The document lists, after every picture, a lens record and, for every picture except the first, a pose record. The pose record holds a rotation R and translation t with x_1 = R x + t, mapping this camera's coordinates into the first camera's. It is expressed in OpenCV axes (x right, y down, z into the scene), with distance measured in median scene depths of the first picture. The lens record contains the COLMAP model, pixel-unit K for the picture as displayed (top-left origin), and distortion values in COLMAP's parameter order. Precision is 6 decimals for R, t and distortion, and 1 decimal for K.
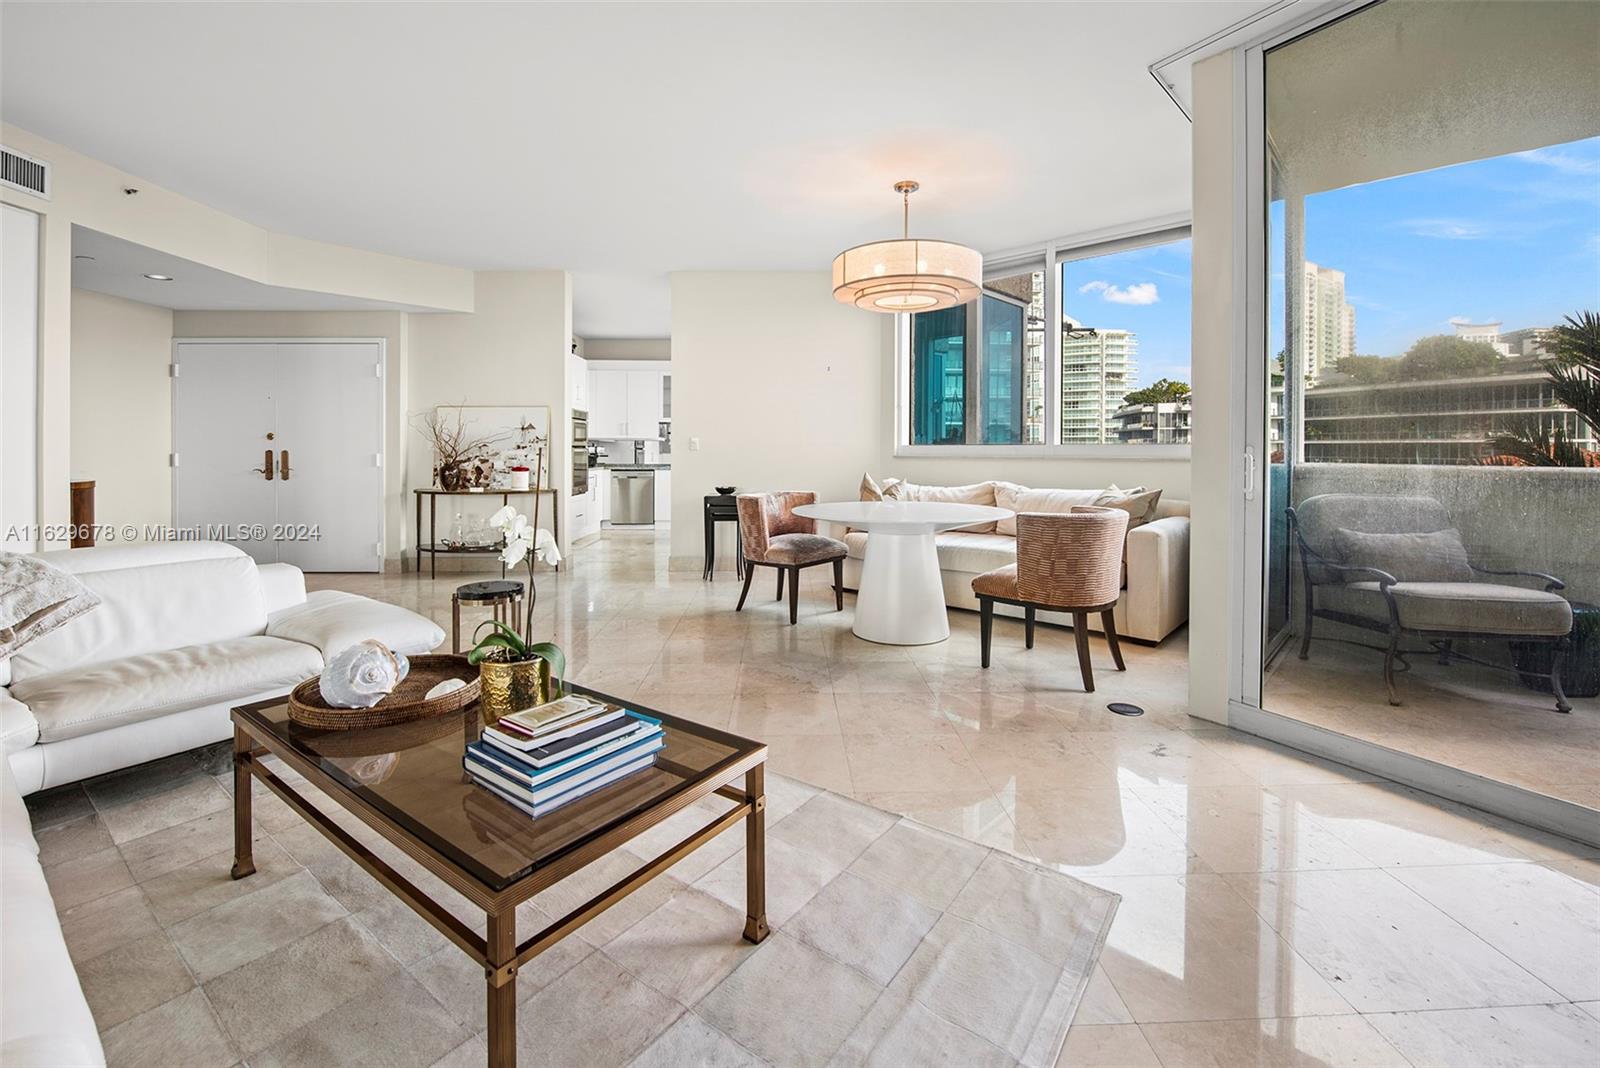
lens RADIAL K [[673.1, 0, 783.3], [0, 673.1, 462.6], [0, 0, 1]] dist [-0.021406, -0.000042]
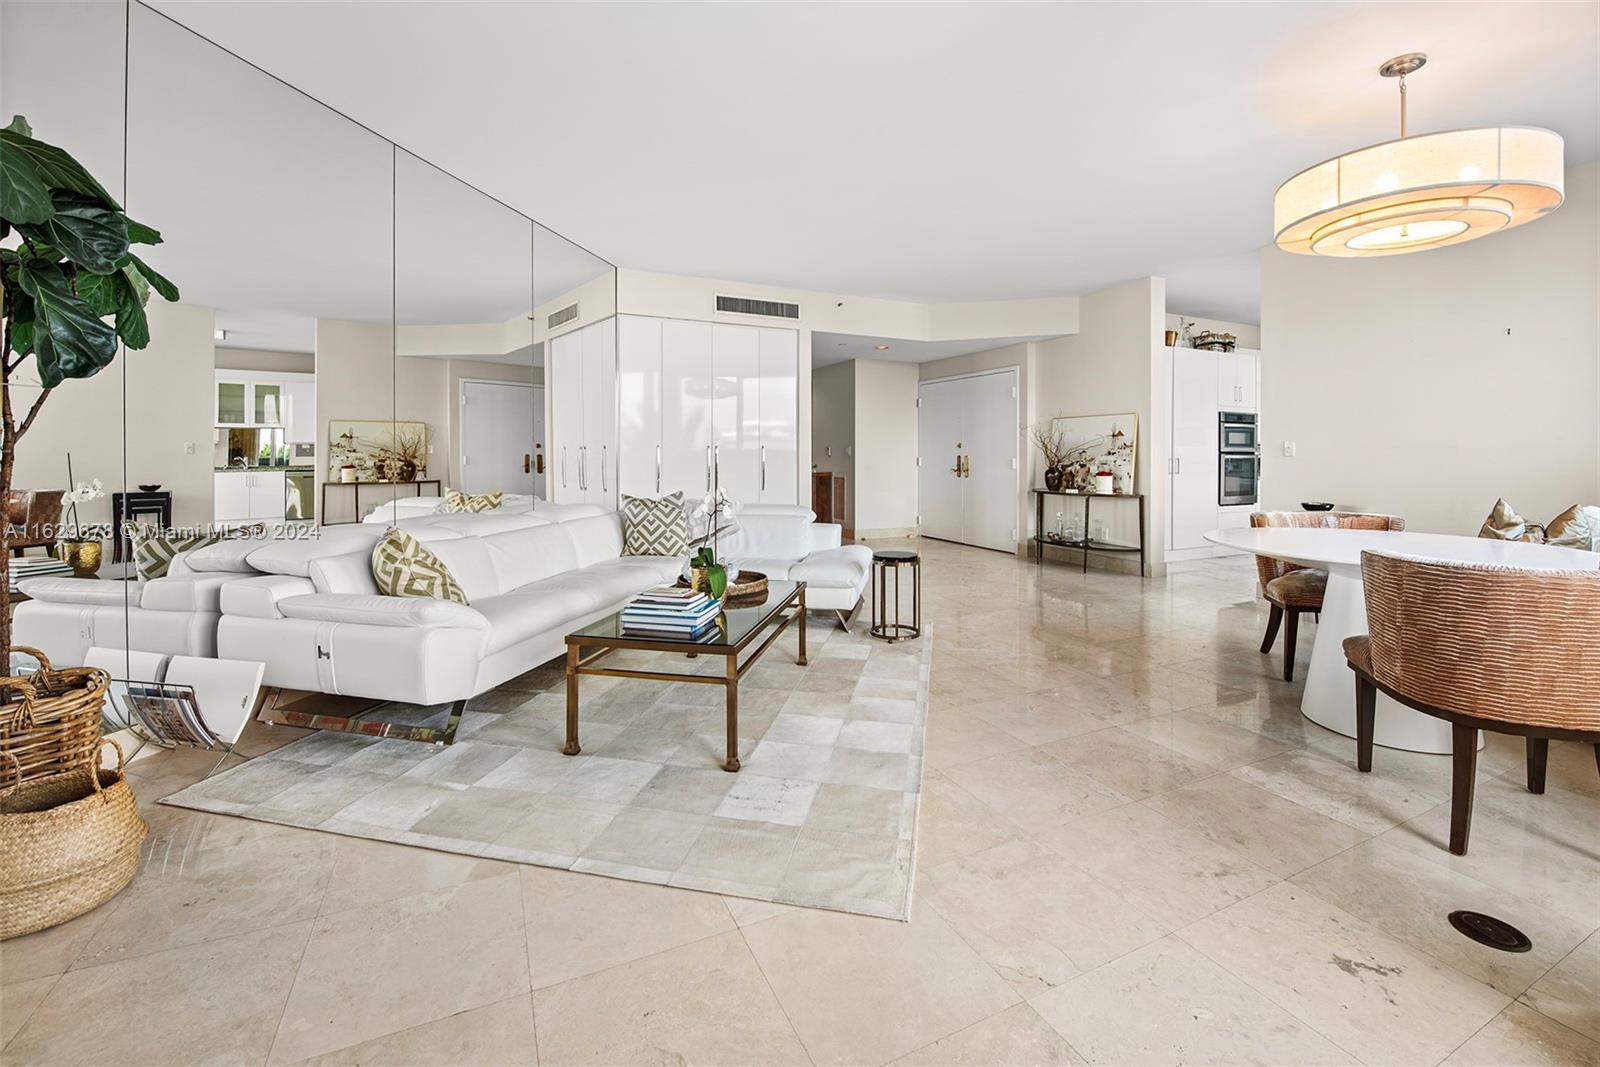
lens RADIAL K [[648.0, 0, 796.5], [0, 648.0, 460.6], [0, 0, 1]] dist [0.000258, -0.007175]
pose [[0.431345, 0.008217, -0.902149, 0.321722], [-0.019408, 0.999812, -0.000174, -0.001646], [0.901978, 0.017584, 0.431424, 0.112532]]
